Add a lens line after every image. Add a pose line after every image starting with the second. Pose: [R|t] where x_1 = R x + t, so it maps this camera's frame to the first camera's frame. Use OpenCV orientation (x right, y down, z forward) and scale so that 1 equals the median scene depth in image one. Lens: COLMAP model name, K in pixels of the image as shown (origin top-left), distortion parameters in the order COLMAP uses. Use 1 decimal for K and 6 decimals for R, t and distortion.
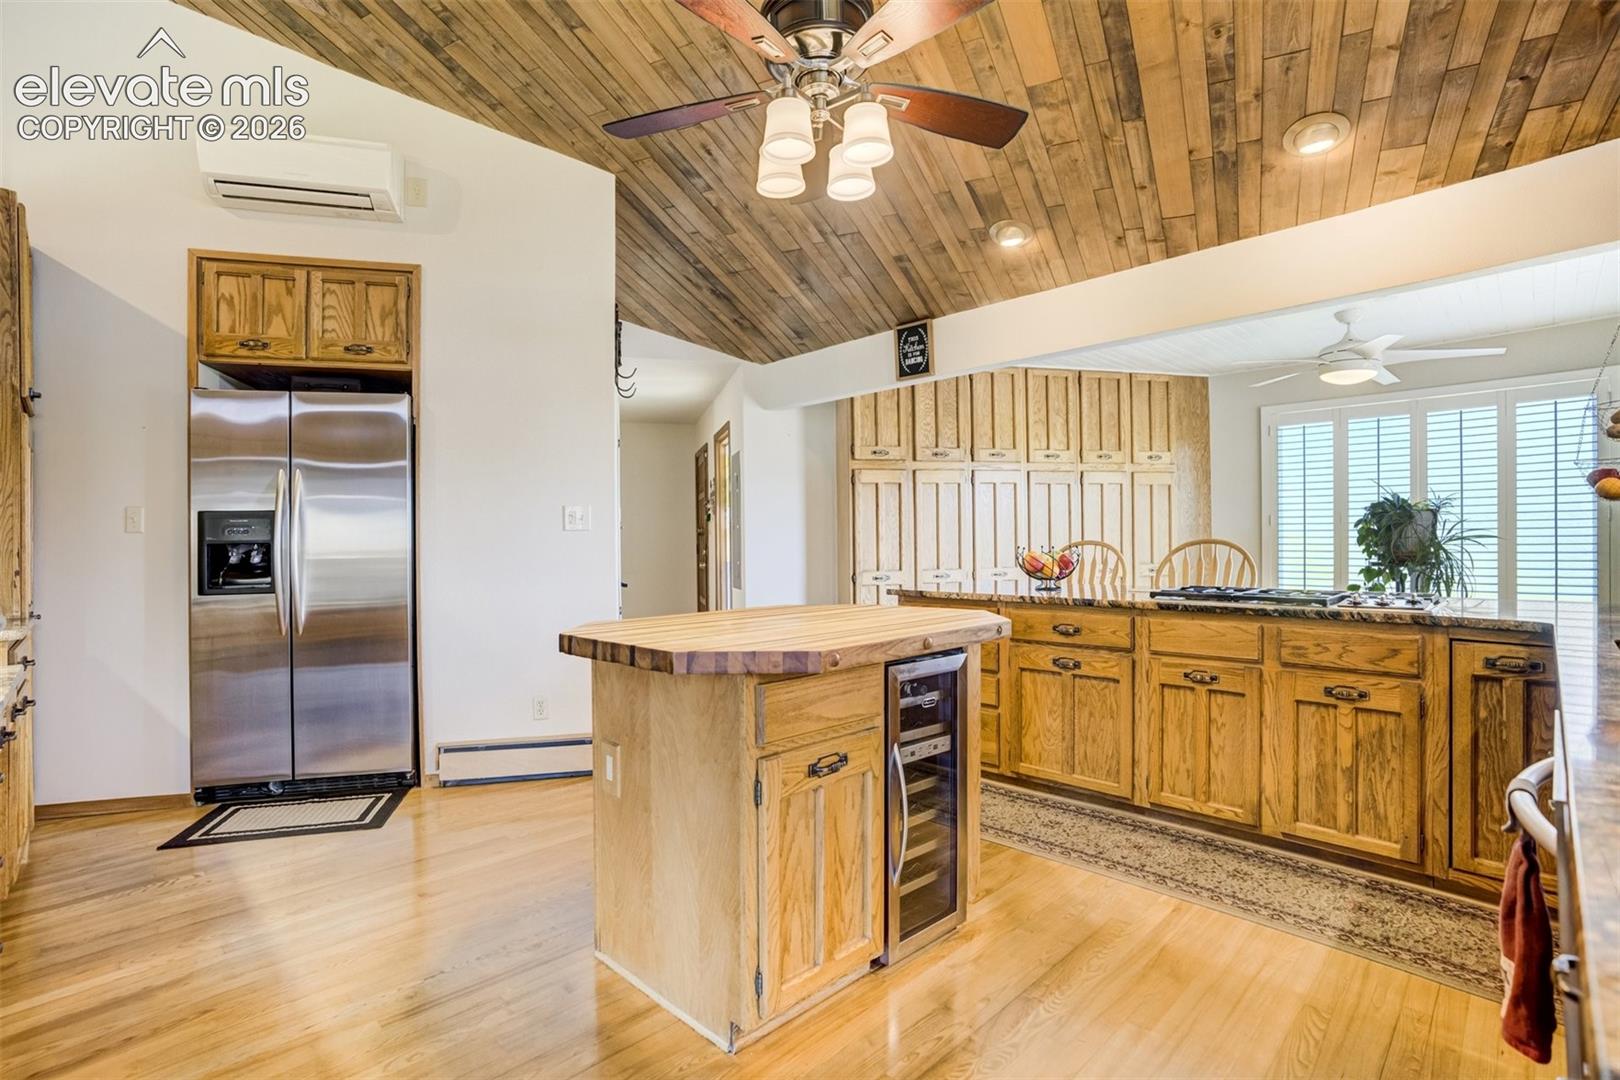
lens RADIAL K [[755.3, 0, 805.7], [0, 755.3, 545.9], [0, 0, 1]] dist [-0.012941, 0.007644]
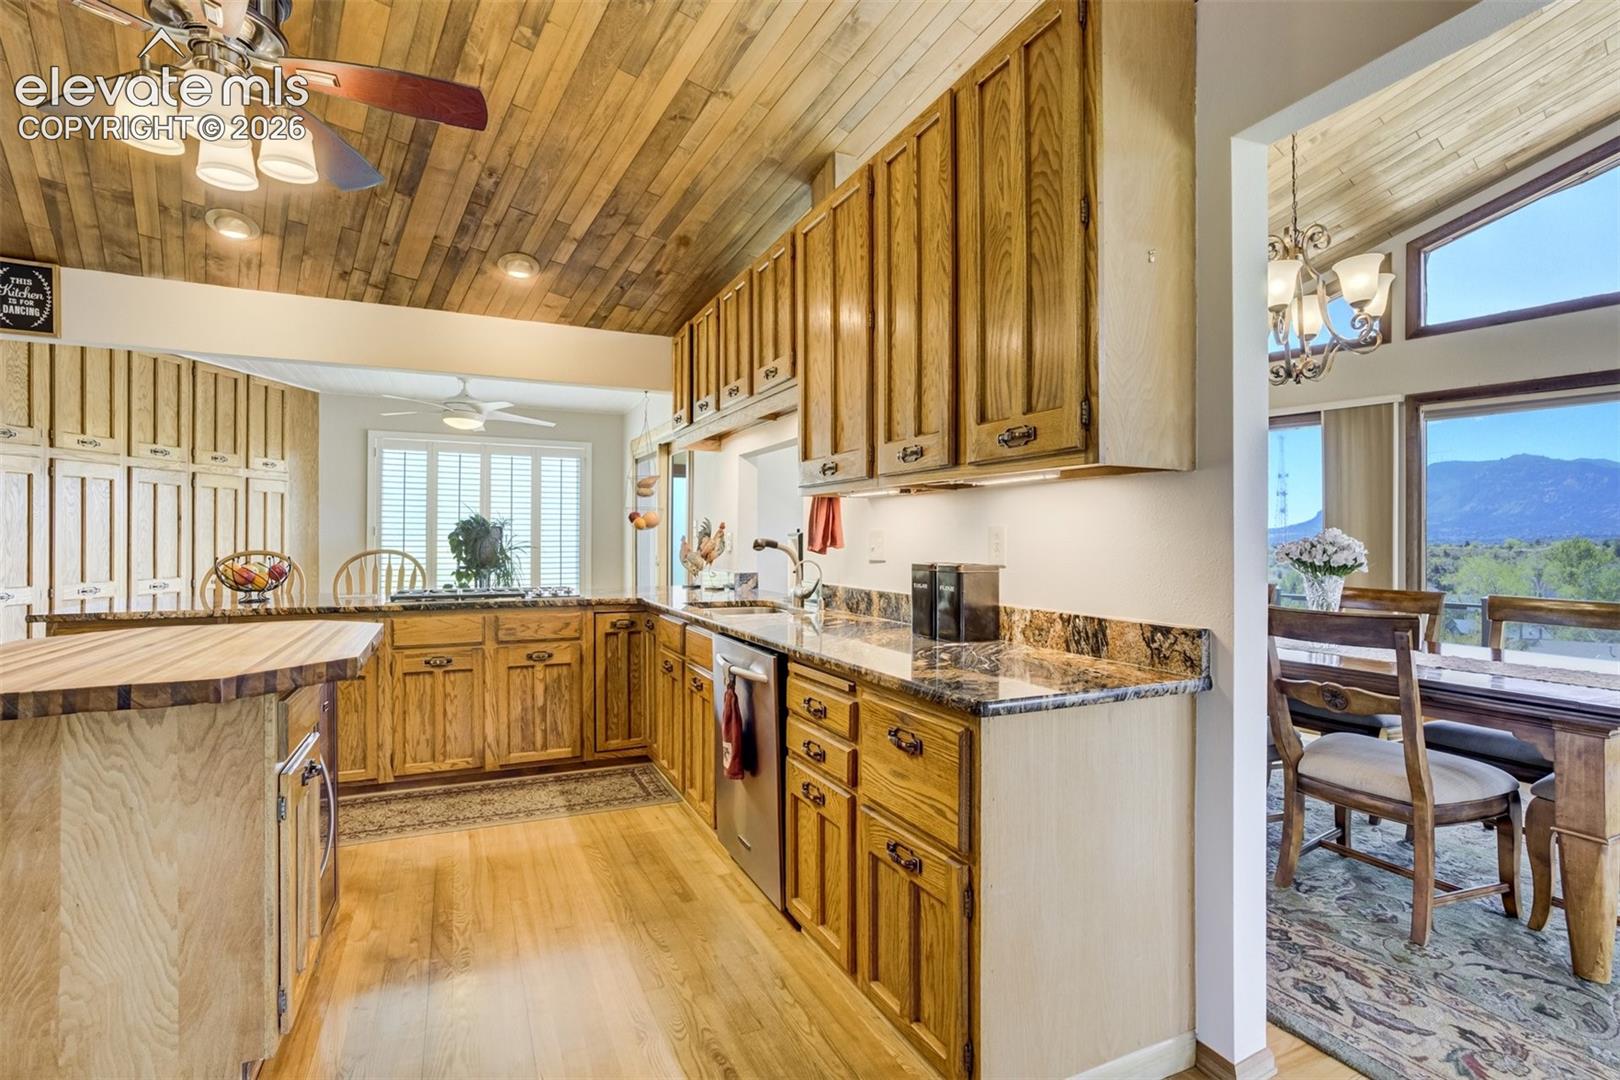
lens RADIAL K [[755.3, 0, 808.2], [0, 755.3, 546.0], [0, 0, 1]] dist [-0.012941, 0.007644]
pose [[0.332658, 0.007172, 0.943020, -0.443189], [-0.000527, 0.999972, -0.007419, -0.007778], [-0.943047, 0.001971, 0.332653, 0.011962]]
